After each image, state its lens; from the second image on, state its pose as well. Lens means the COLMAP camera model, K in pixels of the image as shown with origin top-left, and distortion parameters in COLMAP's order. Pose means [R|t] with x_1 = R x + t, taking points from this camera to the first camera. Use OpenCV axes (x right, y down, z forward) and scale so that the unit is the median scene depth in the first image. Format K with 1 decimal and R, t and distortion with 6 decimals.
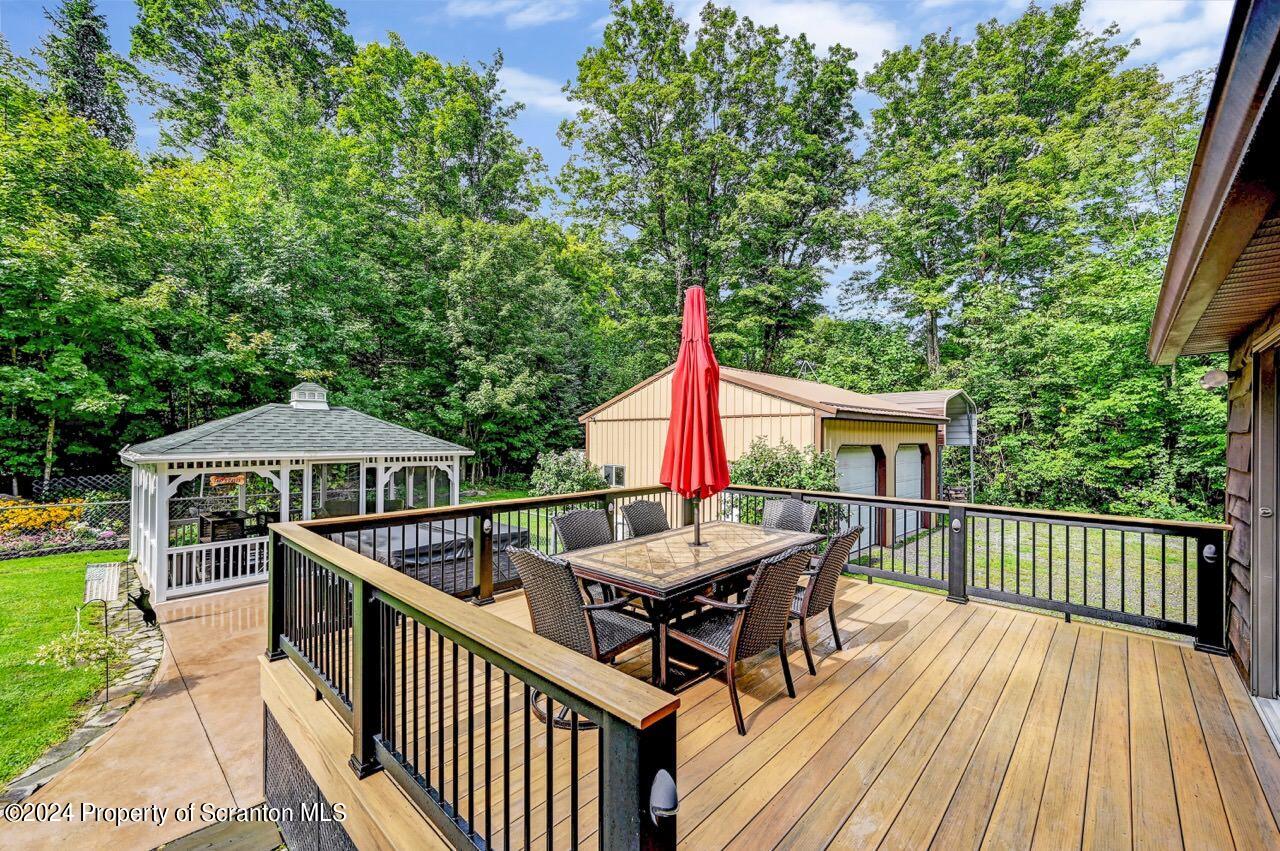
lens RADIAL K [[516.8, 0, 632.5], [0, 516.8, 438.1], [0, 0, 1]] dist [0.001288, 0.000832]
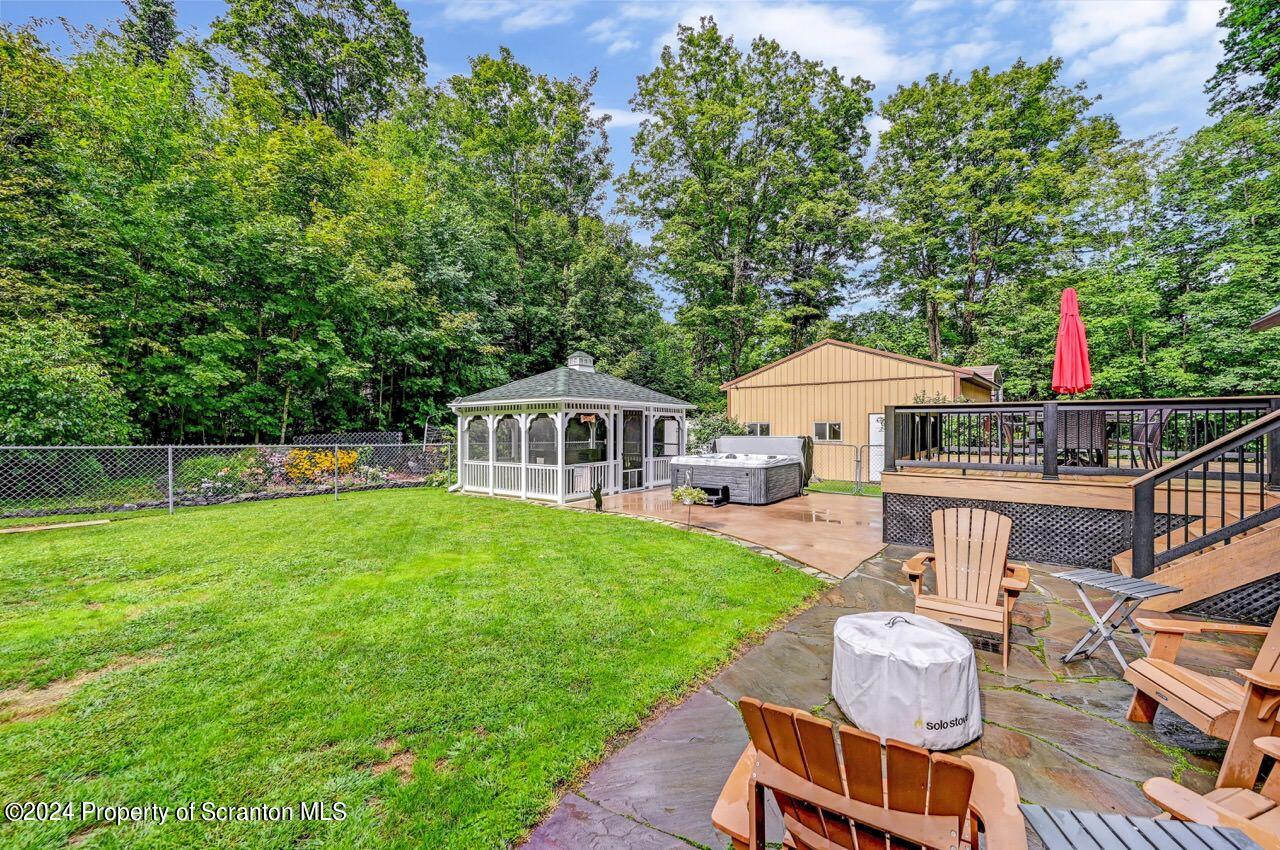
lens RADIAL K [[512.0, 0, 639.0], [0, 512.0, 428.0], [0, 0, 1]] dist [-0.000405, 0.000224]
pose [[0.994290, -0.009137, 0.106324, -0.416572], [0.008956, 0.999958, 0.002172, 0.055160], [-0.106340, -0.001208, 0.994329, -0.187983]]
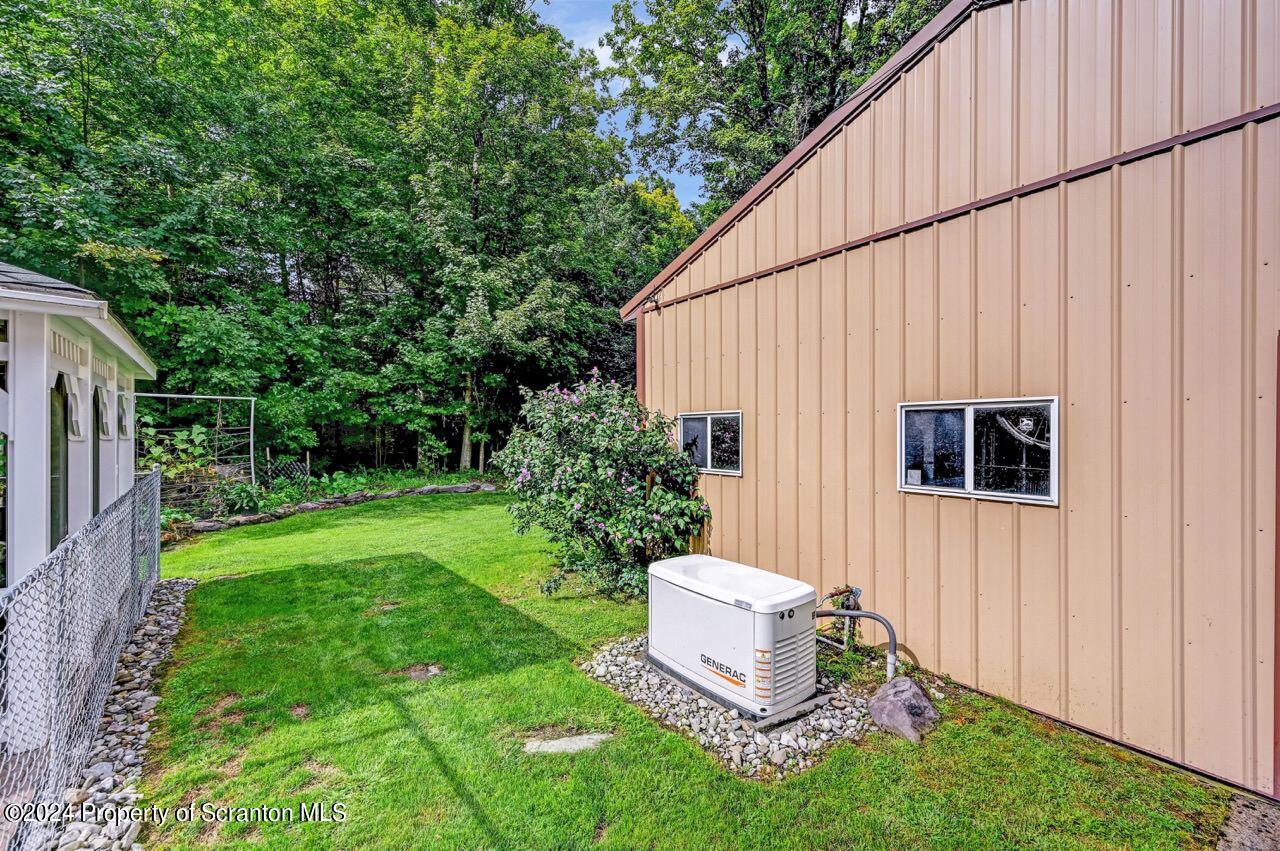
lens RADIAL K [[514.5, 0, 644.0], [0, 514.5, 433.9], [0, 0, 1]] dist [0.000710, 0.000477]
pose [[0.992439, -0.004975, -0.122641, -0.033852], [0.004798, 0.999987, -0.001735, 0.061451], [0.122648, 0.001133, 0.992450, 0.575998]]
